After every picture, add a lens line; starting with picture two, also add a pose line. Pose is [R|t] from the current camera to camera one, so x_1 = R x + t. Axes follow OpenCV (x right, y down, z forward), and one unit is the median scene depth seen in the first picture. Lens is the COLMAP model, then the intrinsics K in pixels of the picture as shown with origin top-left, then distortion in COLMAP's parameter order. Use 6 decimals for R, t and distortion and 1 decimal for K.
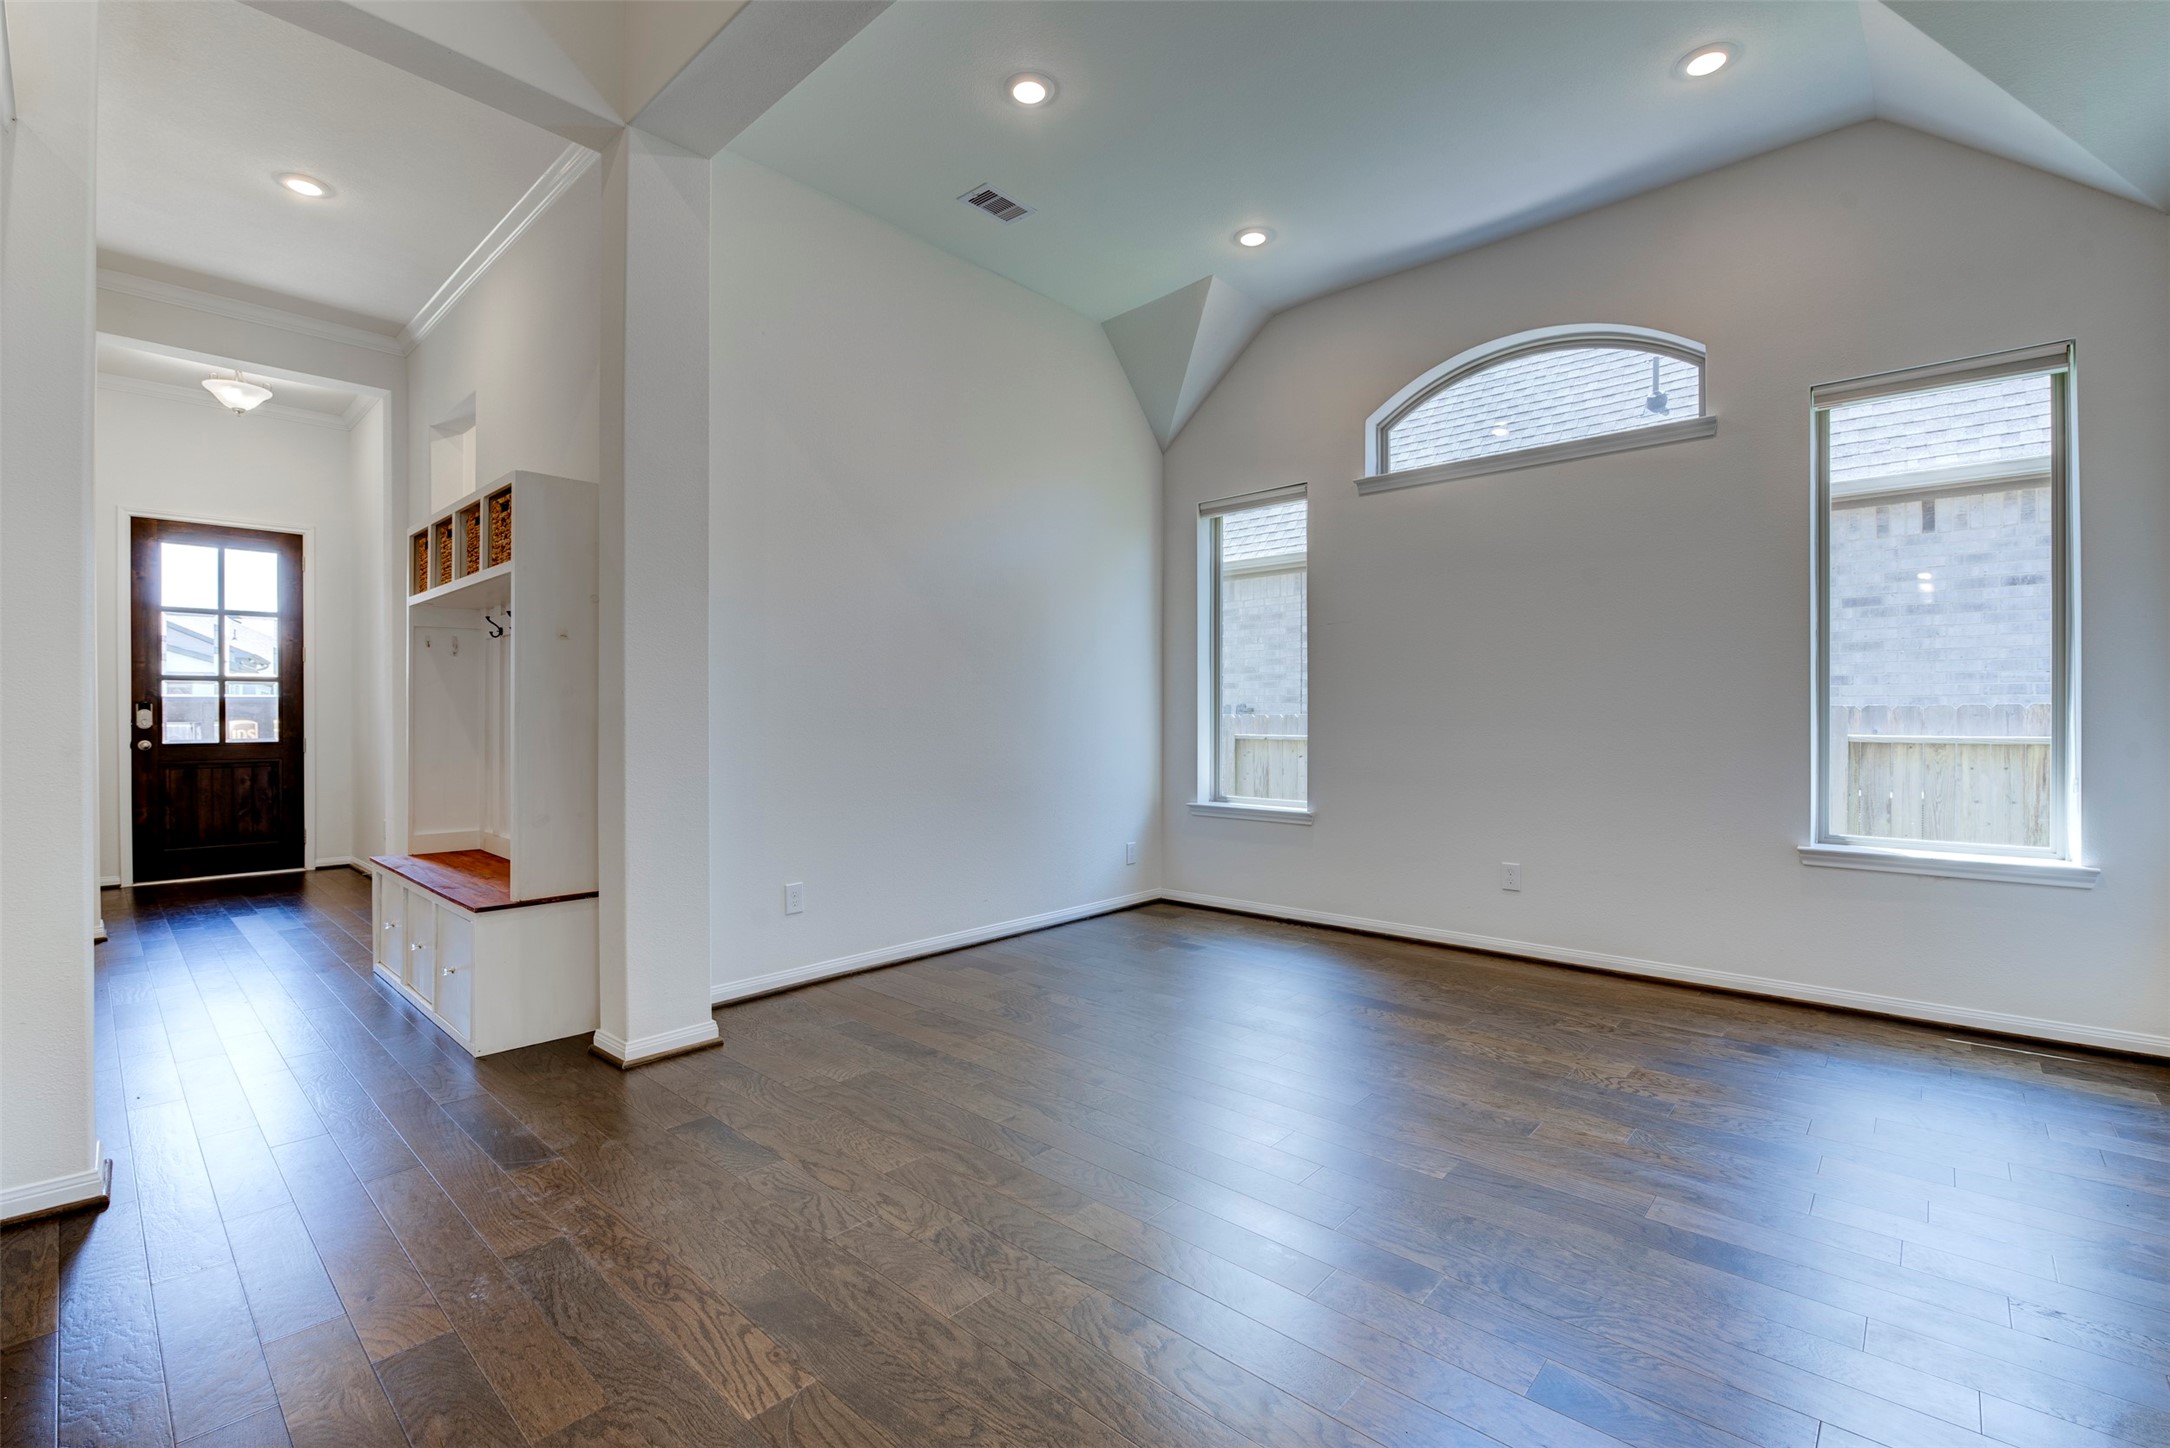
lens RADIAL K [[980.7, 0, 1100.5], [0, 980.7, 723.3], [0, 0, 1]] dist [-0.008964, -0.000979]
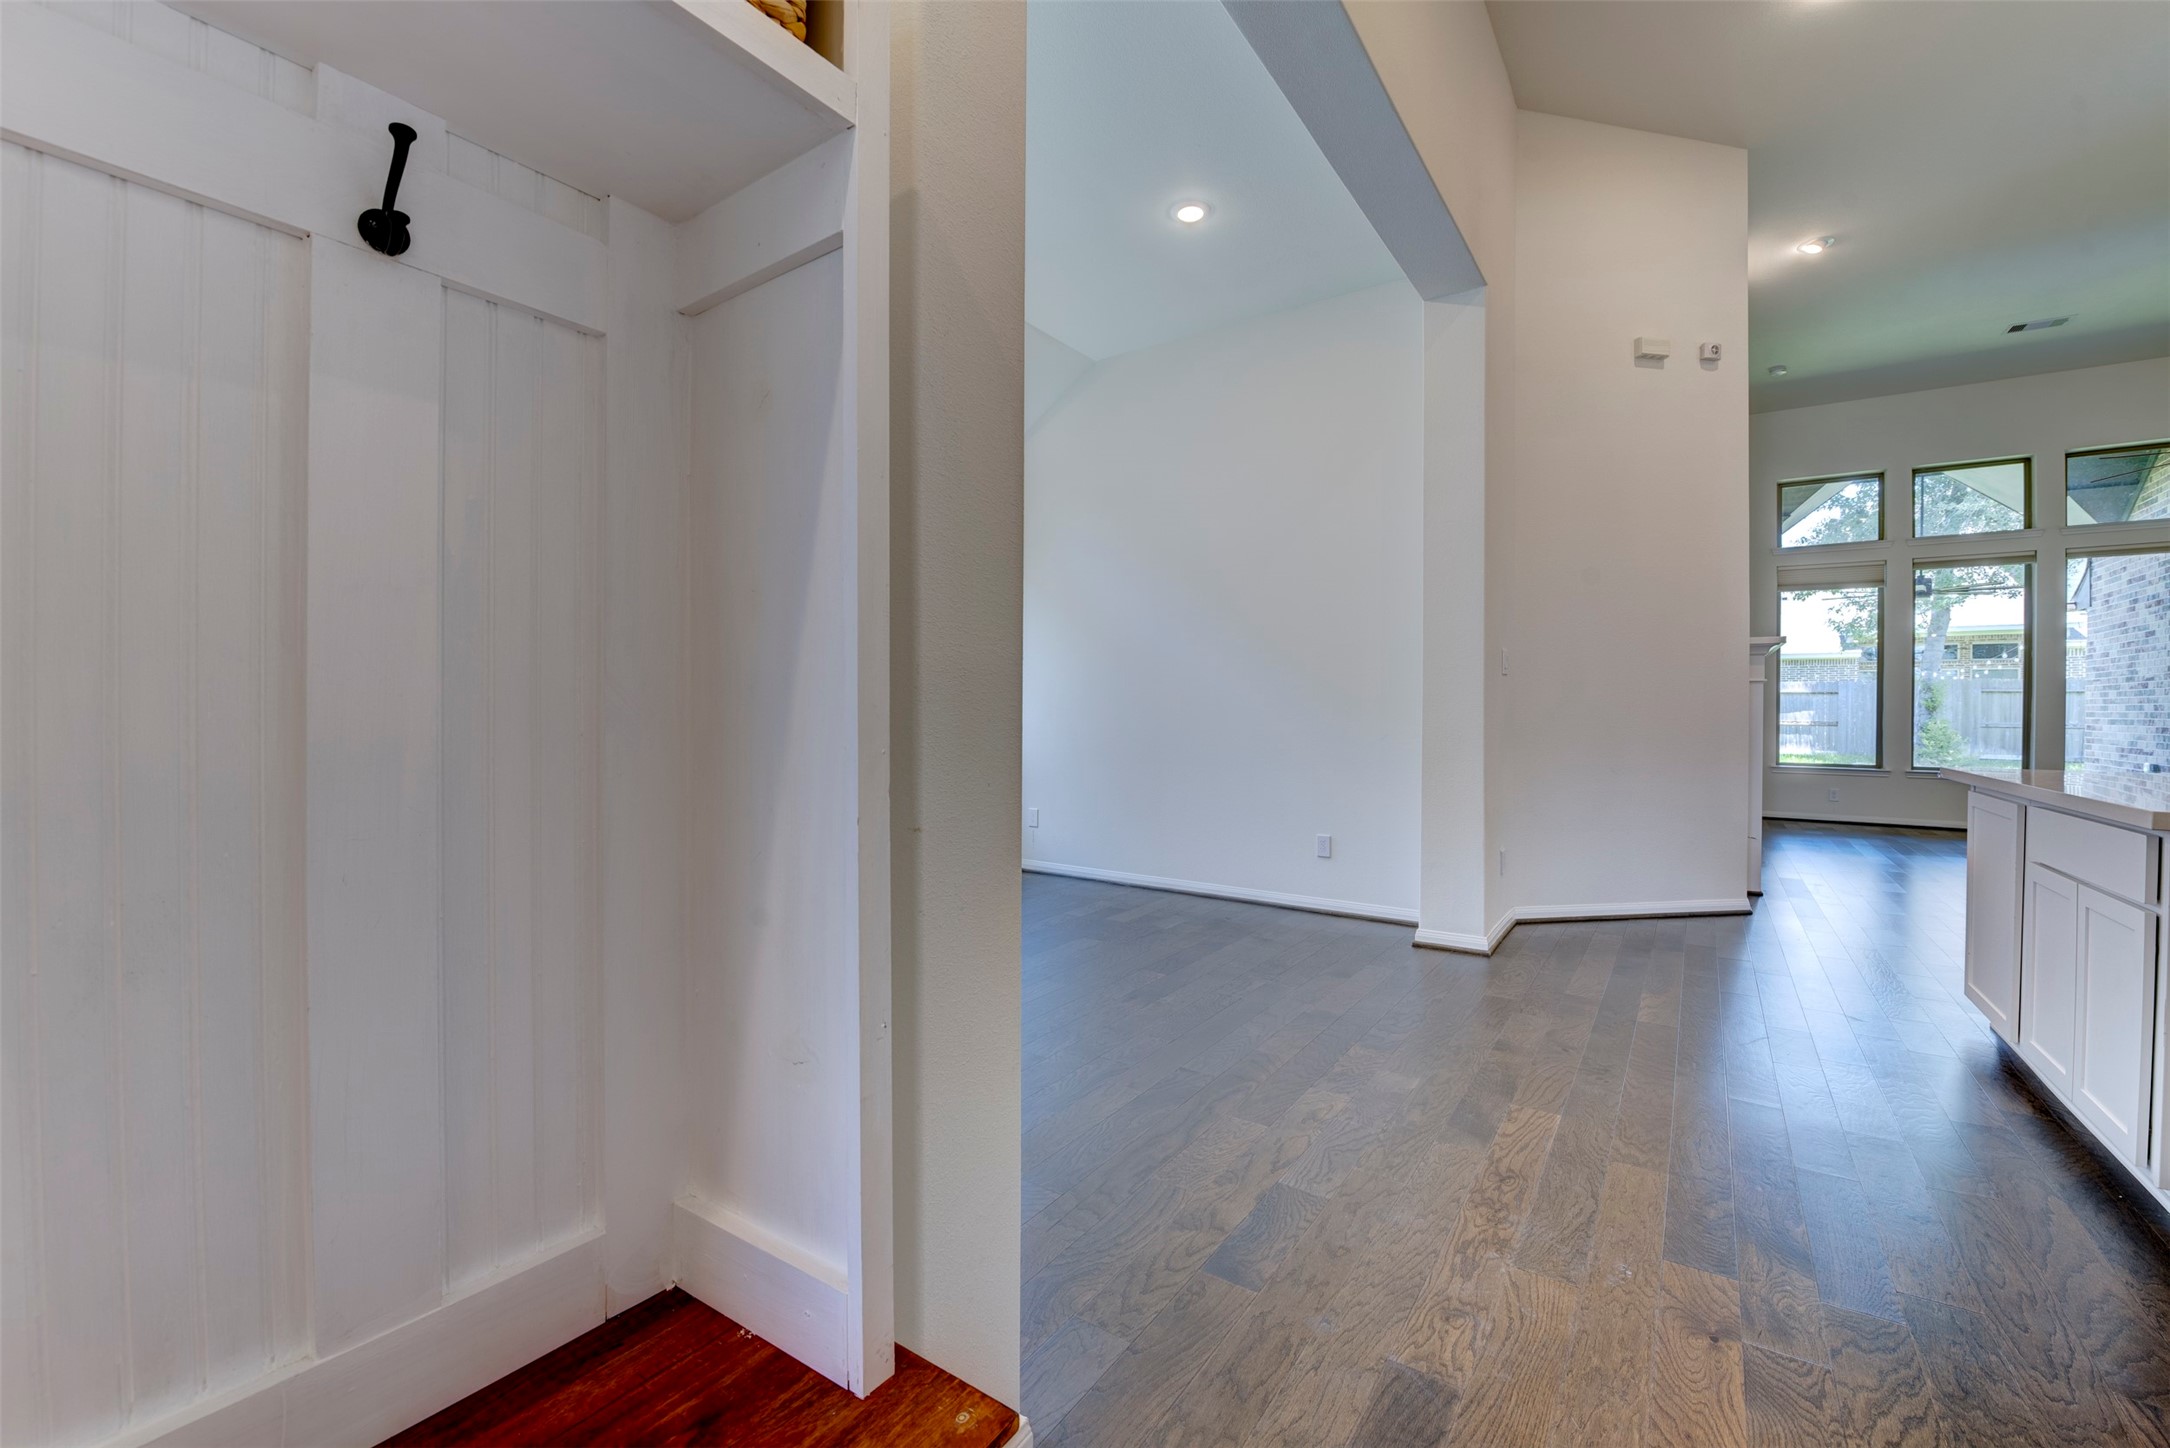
lens RADIAL K [[909.8, 0, 1073.0], [0, 909.8, 718.5], [0, 0, 1]] dist [-0.009947, -0.000275]
pose [[-0.149698, -0.008622, 0.988694, -1.491144], [-0.002982, 0.999961, 0.008269, -0.003989], [-0.988727, -0.001710, -0.149718, 1.720632]]
